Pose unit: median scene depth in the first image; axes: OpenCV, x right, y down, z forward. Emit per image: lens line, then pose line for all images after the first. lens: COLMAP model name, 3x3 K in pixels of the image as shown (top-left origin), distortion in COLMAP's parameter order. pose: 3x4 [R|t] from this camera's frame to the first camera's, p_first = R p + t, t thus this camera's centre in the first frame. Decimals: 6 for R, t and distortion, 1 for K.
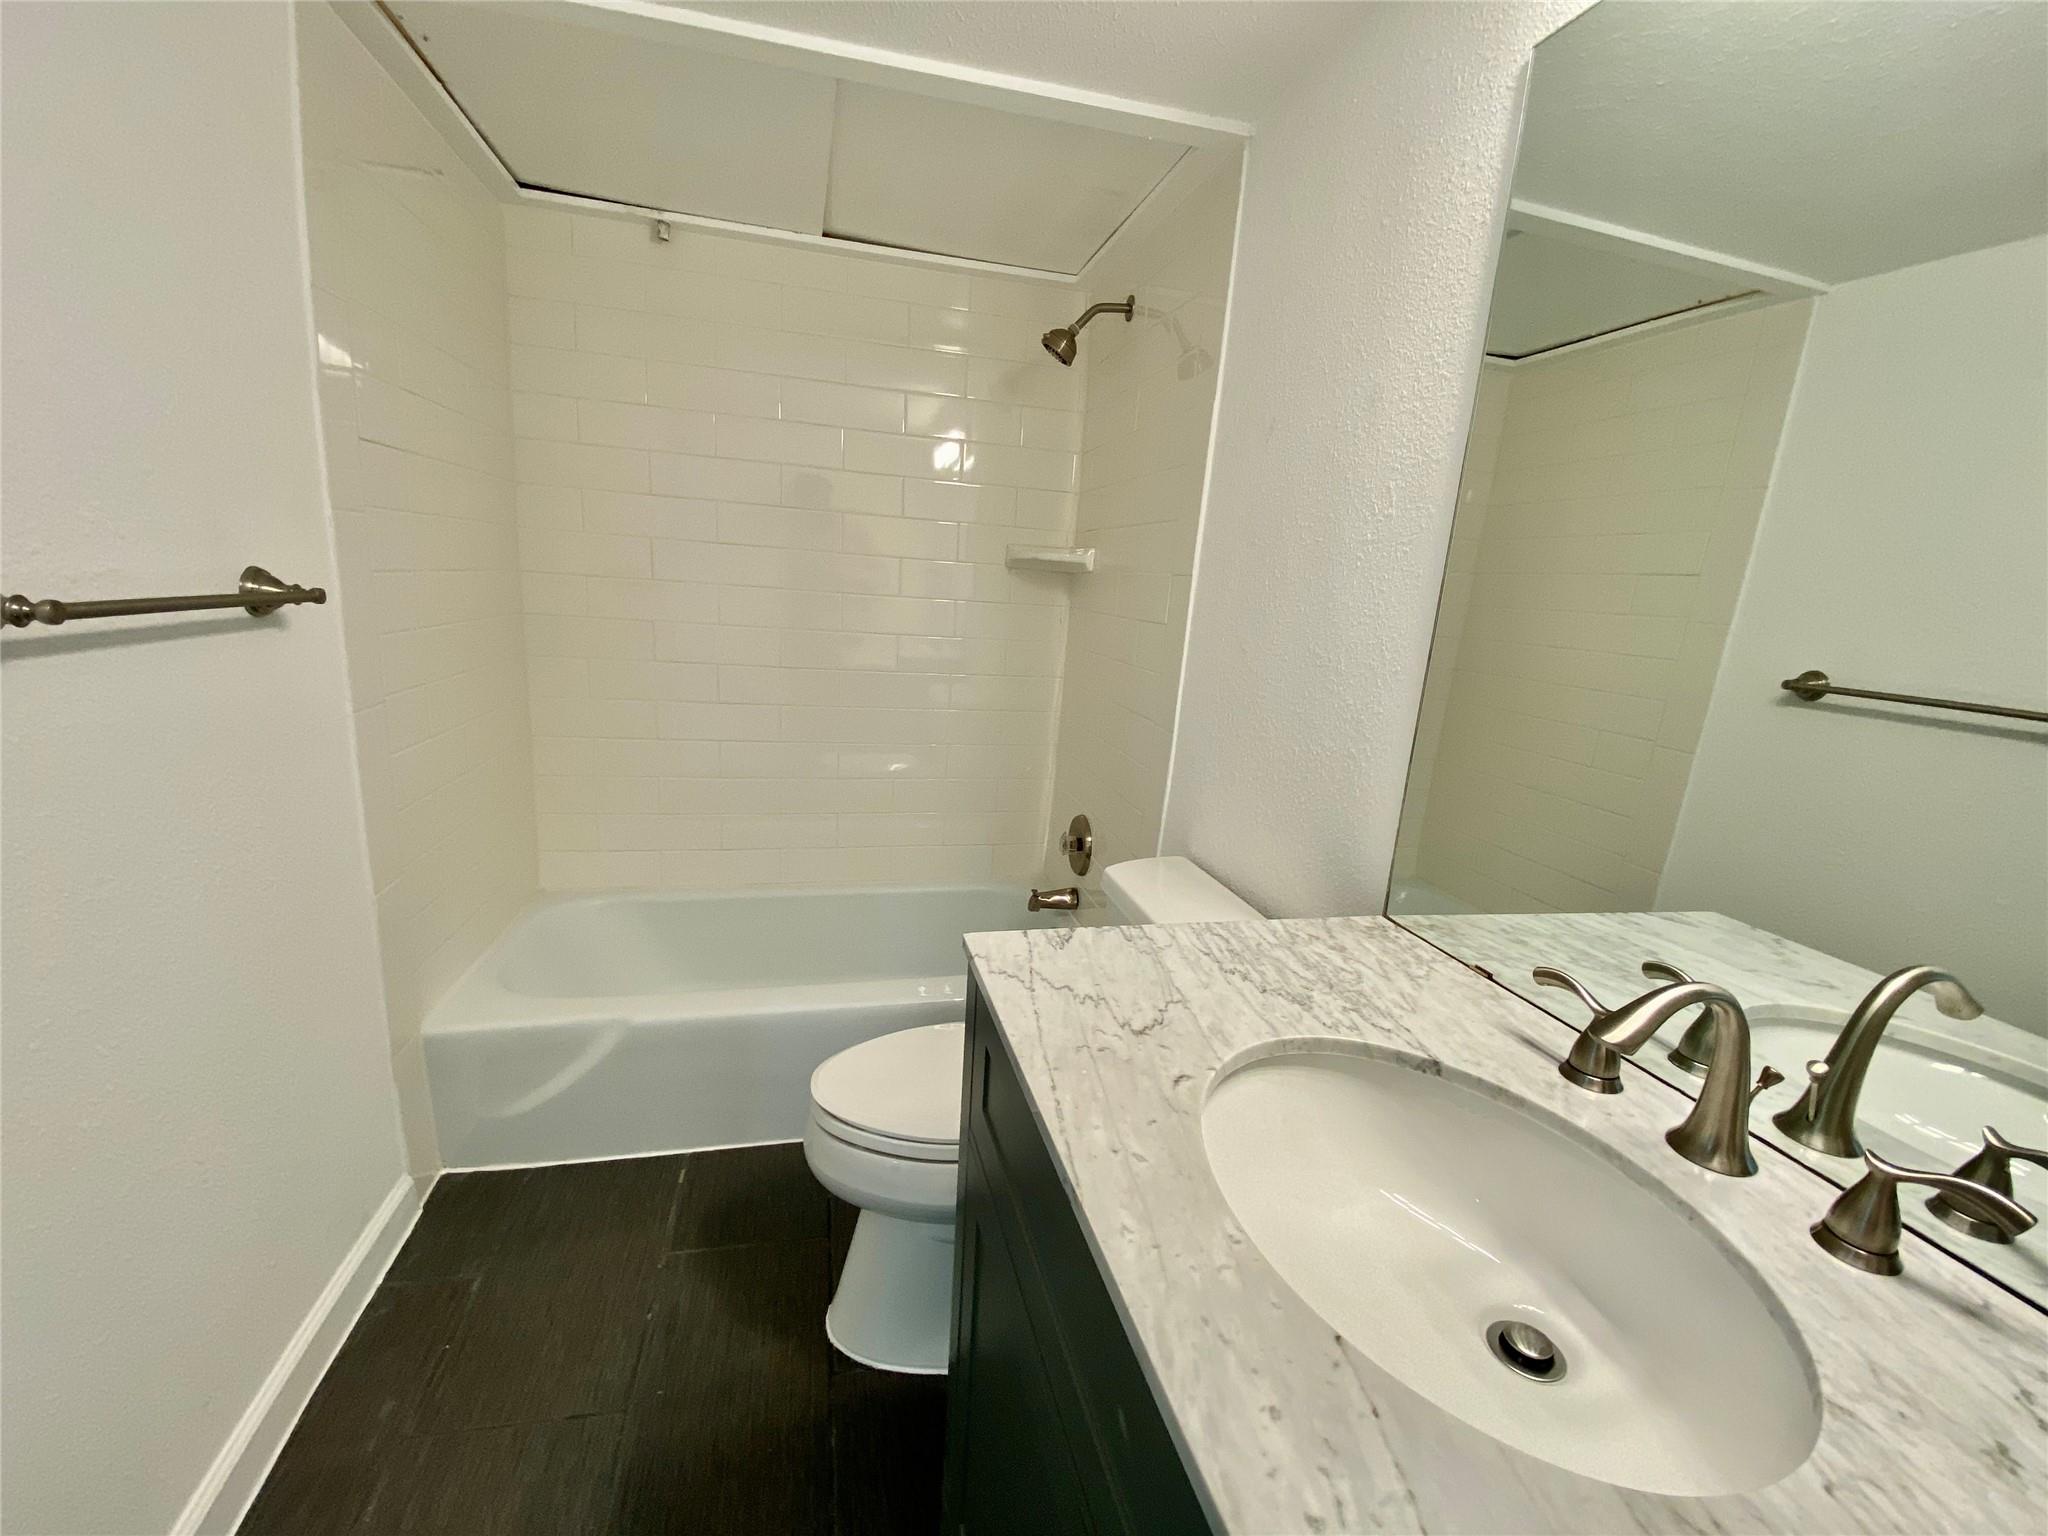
lens RADIAL K [[833.2, 0, 1024.0], [0, 833.2, 768.0], [0, 0, 1]] dist [0.025235, -0.024707]
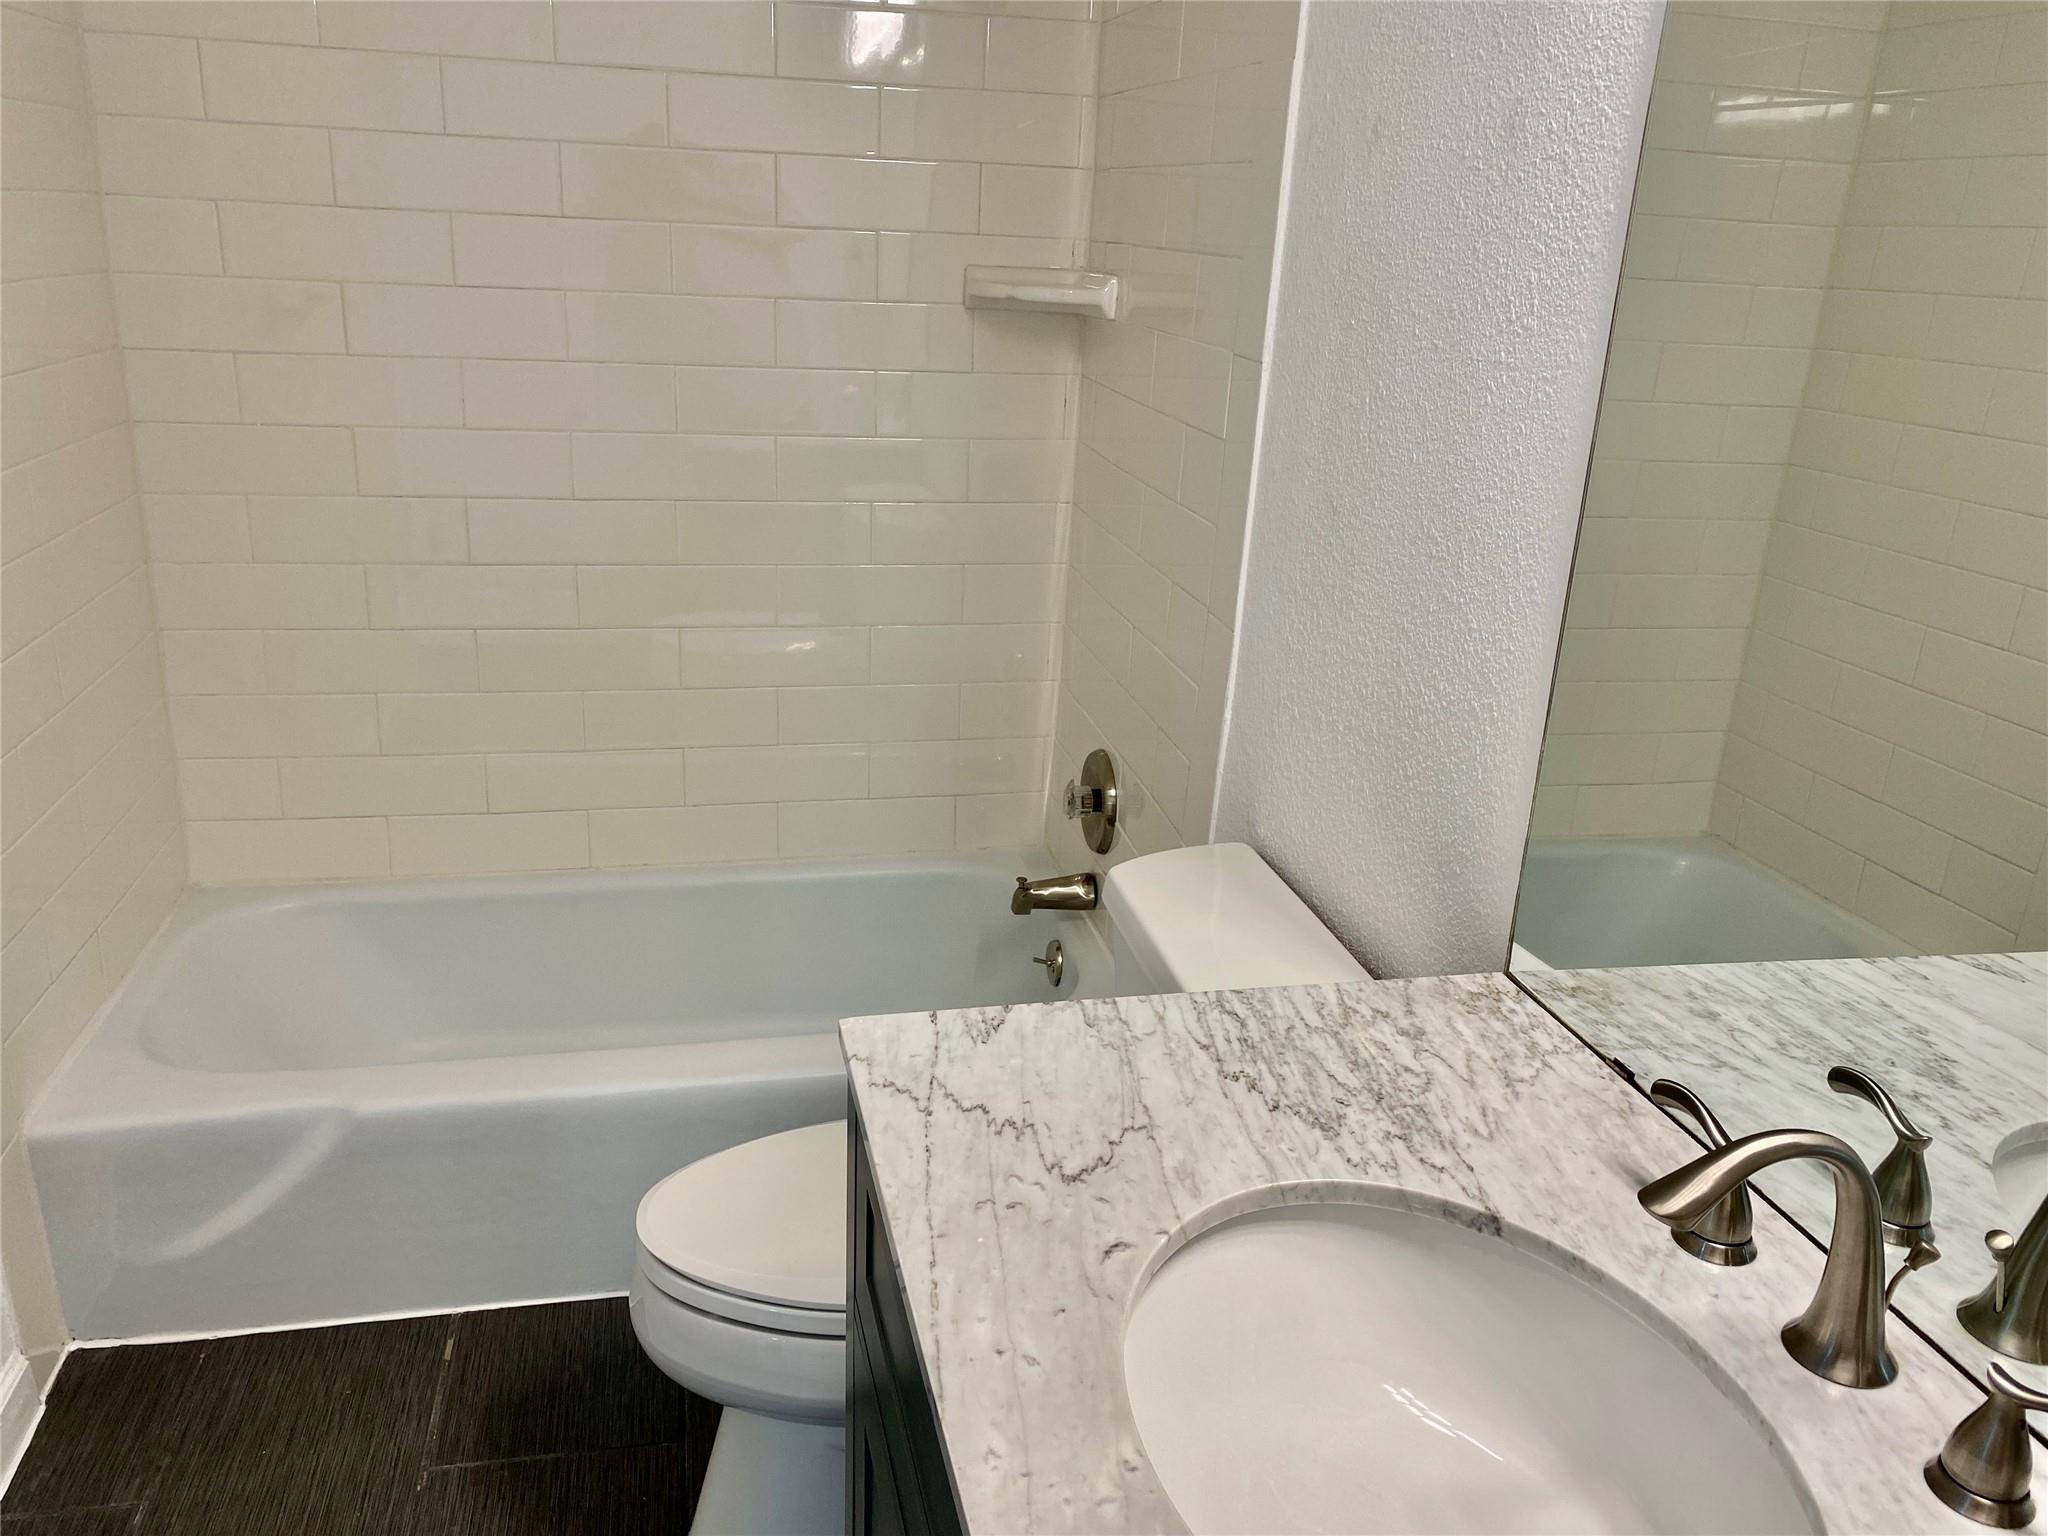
lens RADIAL K [[1581.8, 0, 1017.3], [0, 1581.8, 739.5], [0, 0, 1]] dist [0.012387, 0.004340]
pose [[0.999400, -0.013538, -0.031890, 0.117268], [0.016645, 0.994922, 0.099267, -0.152767], [0.030384, -0.099738, 0.994550, -0.239020]]
